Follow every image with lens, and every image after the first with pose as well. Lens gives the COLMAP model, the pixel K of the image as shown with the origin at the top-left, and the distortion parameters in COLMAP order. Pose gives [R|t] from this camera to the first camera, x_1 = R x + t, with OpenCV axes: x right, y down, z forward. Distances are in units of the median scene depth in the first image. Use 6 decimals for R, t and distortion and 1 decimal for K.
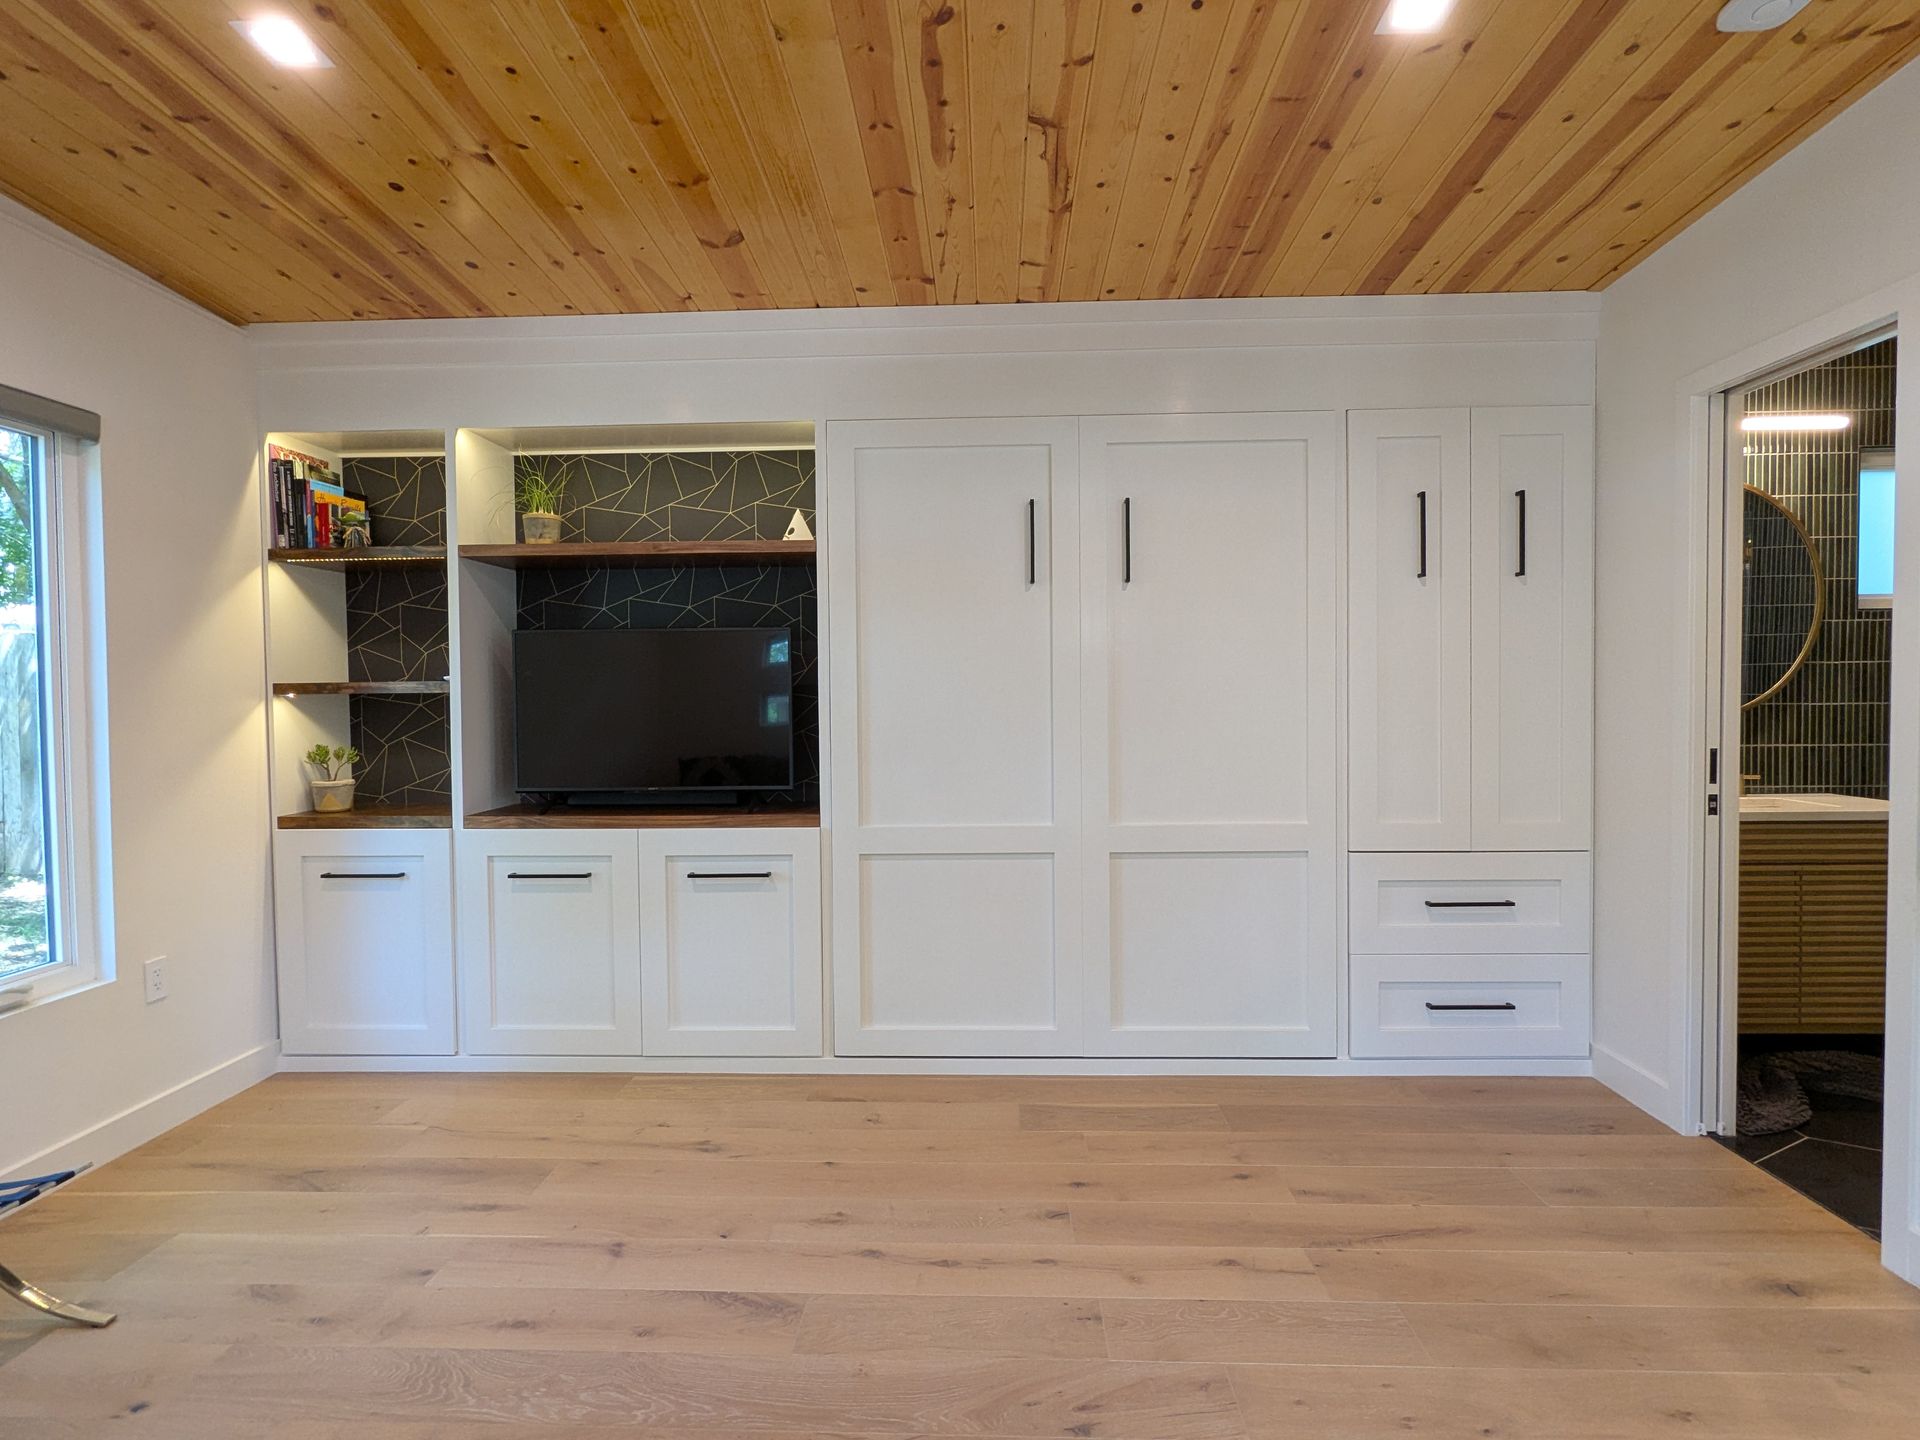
lens RADIAL K [[971.4, 0, 961.6], [0, 971.4, 716.6], [0, 0, 1]] dist [-0.005199, 0.004048]
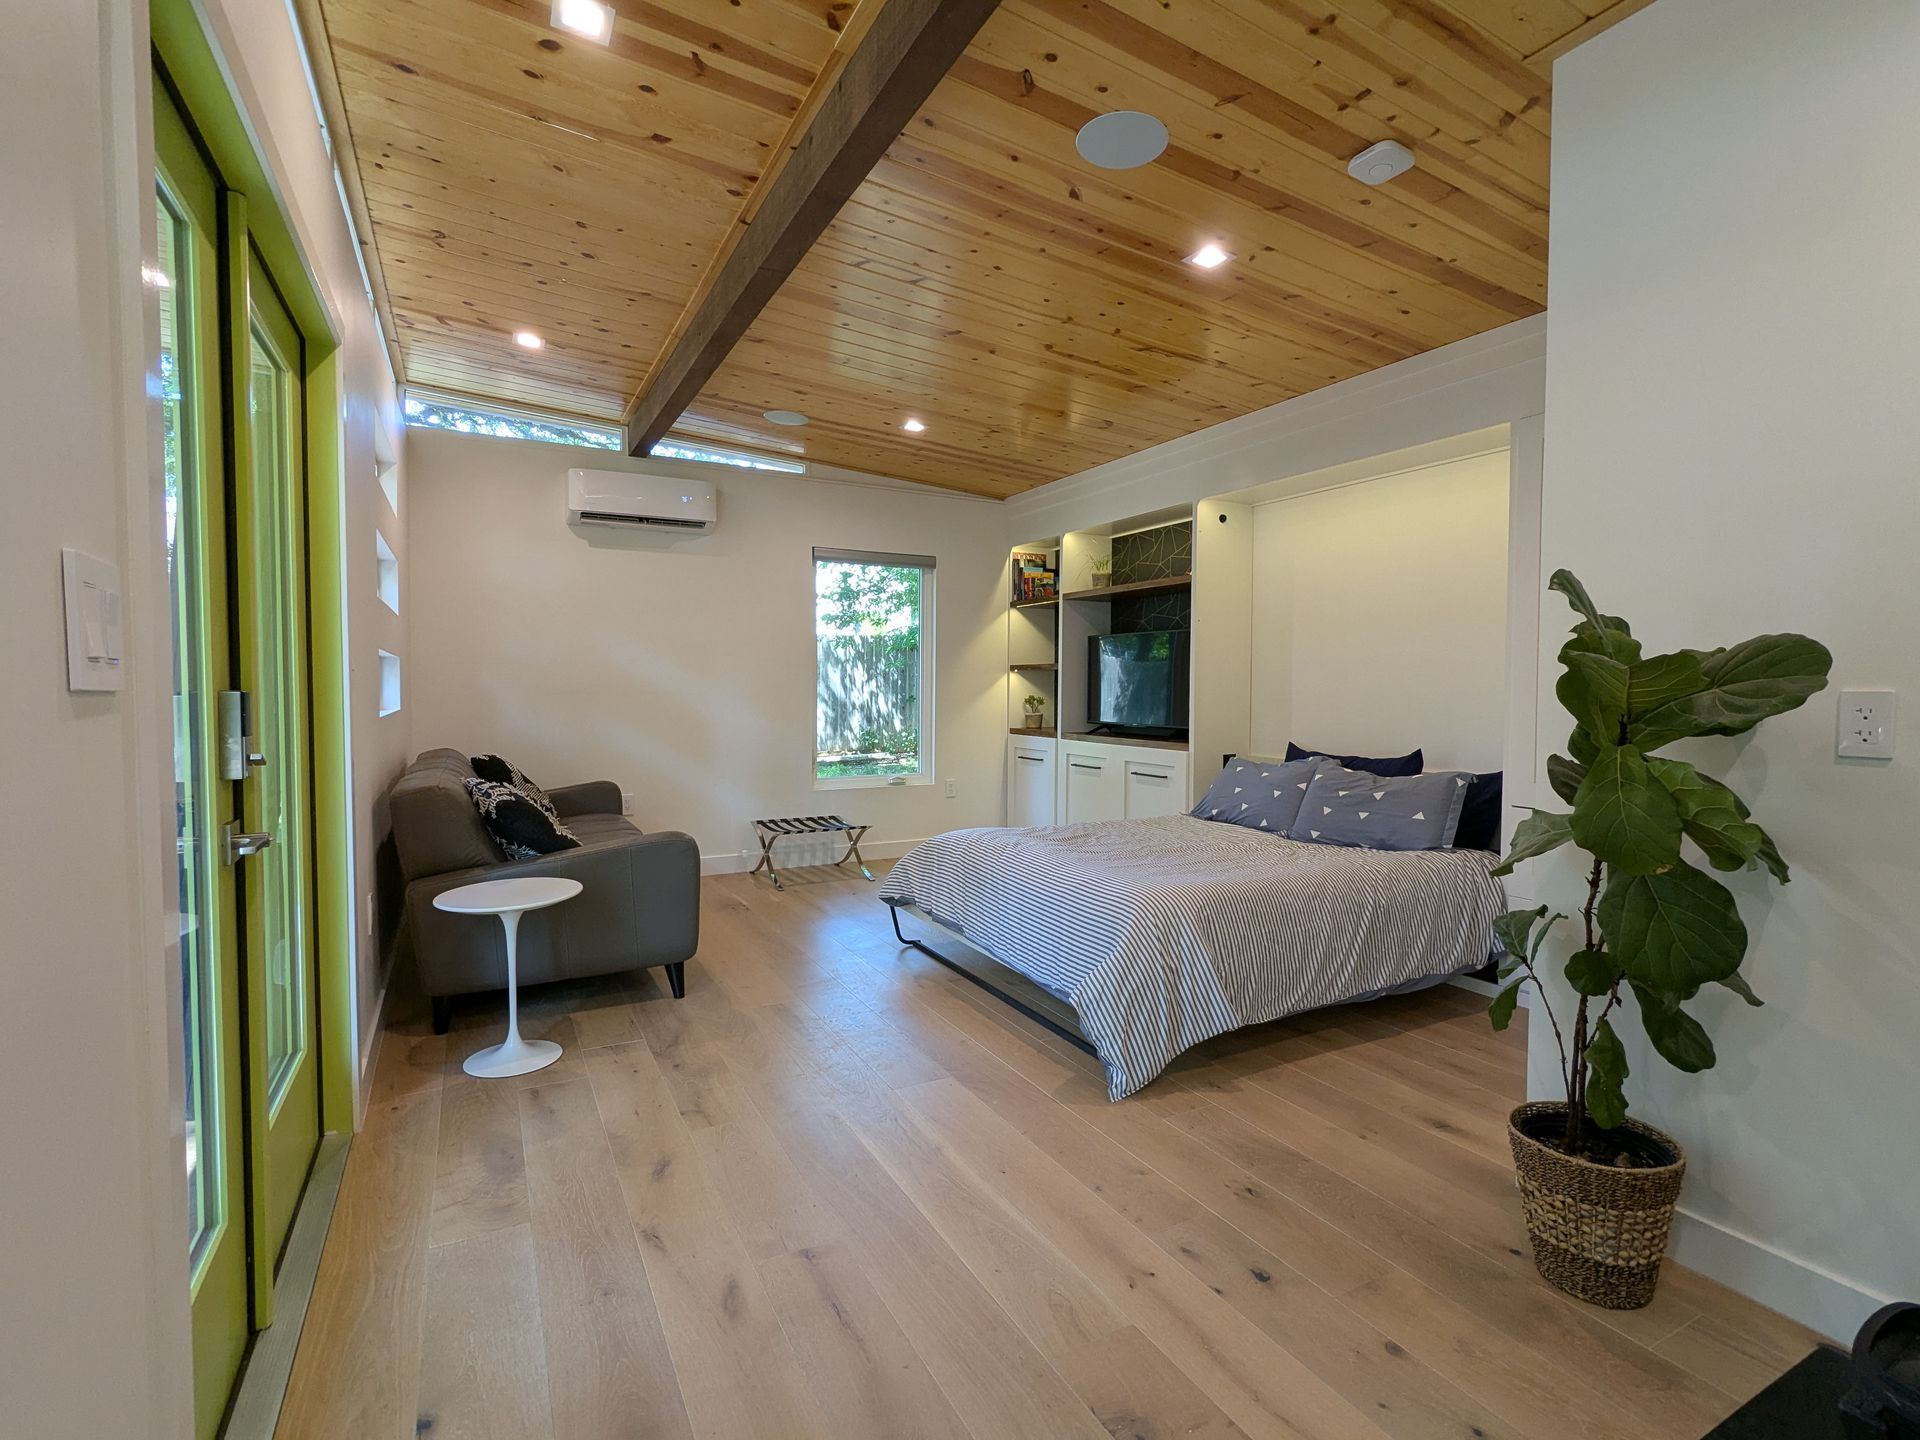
lens RADIAL K [[908.0, 0, 961.0], [0, 908.0, 717.0], [0, 0, 1]] dist [-0.004339, 0.002976]
pose [[0.504653, 0.042641, -0.862268, 1.053353], [-0.034098, 0.998985, 0.029446, 0.026993], [0.862648, 0.014542, 0.505595, -0.108018]]
